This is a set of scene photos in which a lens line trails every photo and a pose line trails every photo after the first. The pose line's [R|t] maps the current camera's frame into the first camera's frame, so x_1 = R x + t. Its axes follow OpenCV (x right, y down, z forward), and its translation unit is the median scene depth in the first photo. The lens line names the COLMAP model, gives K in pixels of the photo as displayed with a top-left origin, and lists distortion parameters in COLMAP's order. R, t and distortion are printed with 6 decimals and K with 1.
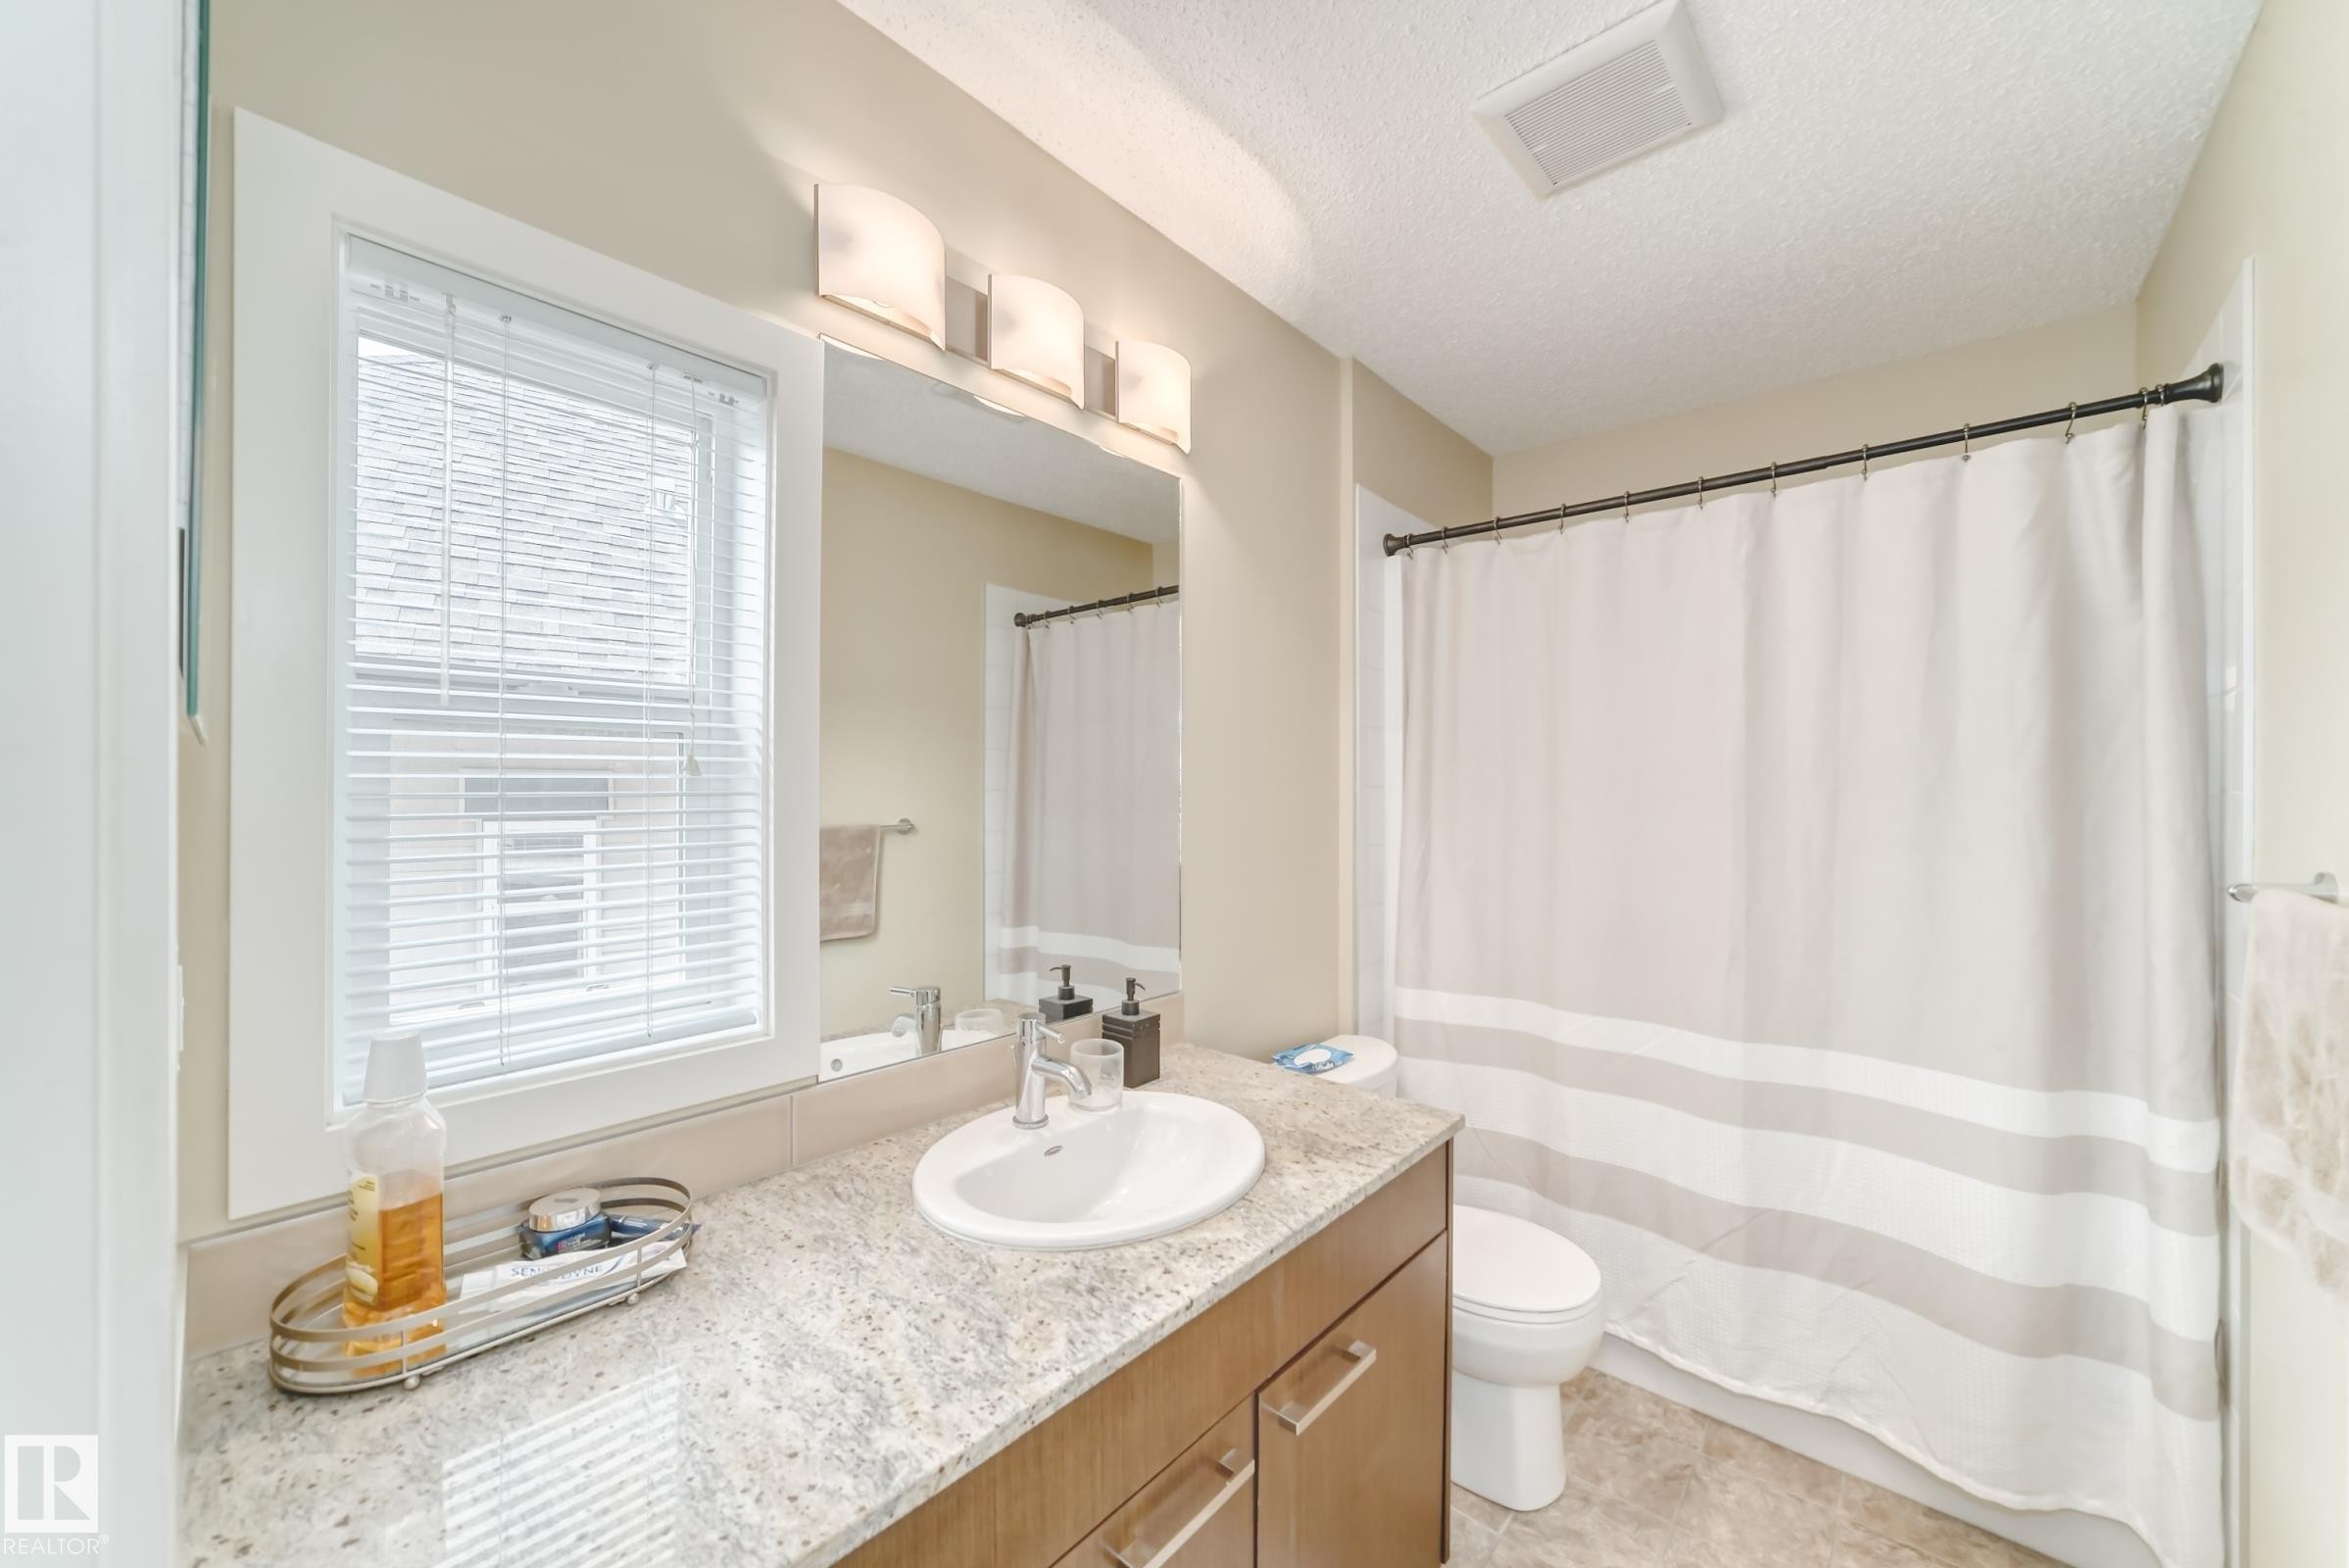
lens RADIAL K [[862.7, 0, 1187.3], [0, 862.7, 780.6], [0, 0, 1]] dist [-0.018814, 0.004876]
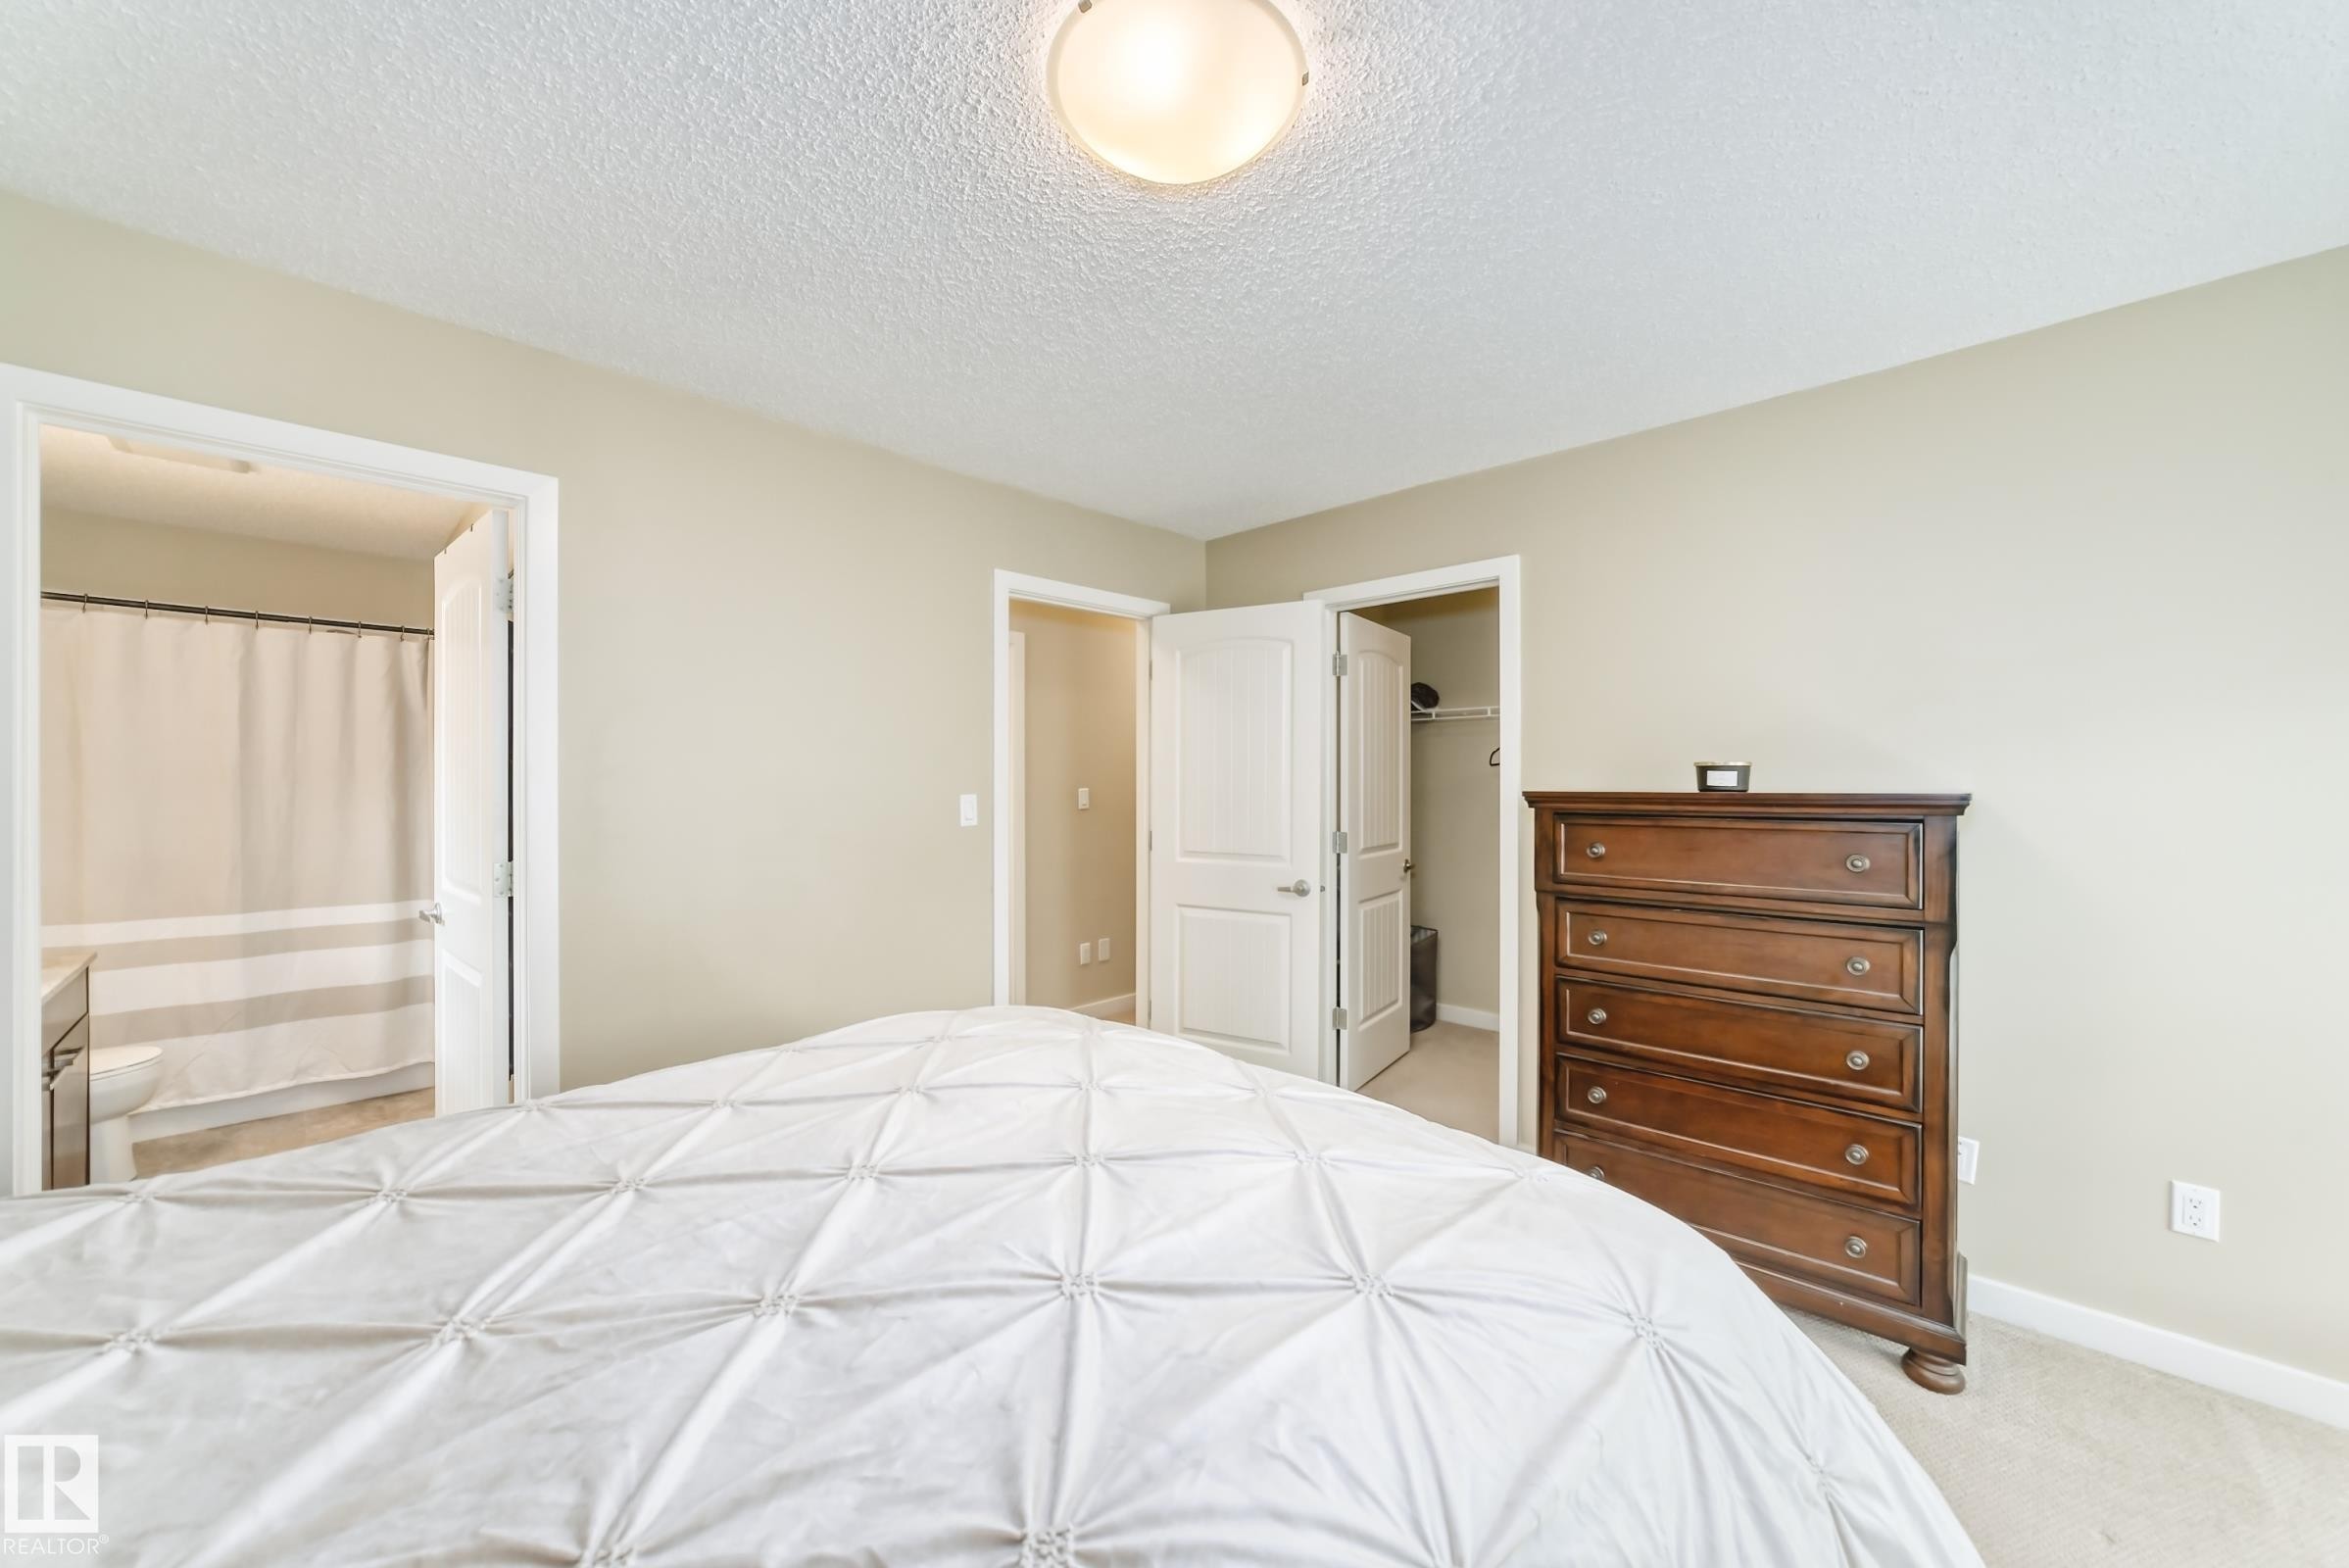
lens RADIAL K [[862.7, 0, 1190.2], [0, 862.7, 781.2], [0, 0, 1]] dist [-0.018814, 0.004876]
pose [[0.007067, -0.006341, 0.999955, -1.286521], [-0.000928, 0.999979, 0.006348, -0.005250], [-0.999975, -0.000973, 0.007061, -1.183507]]
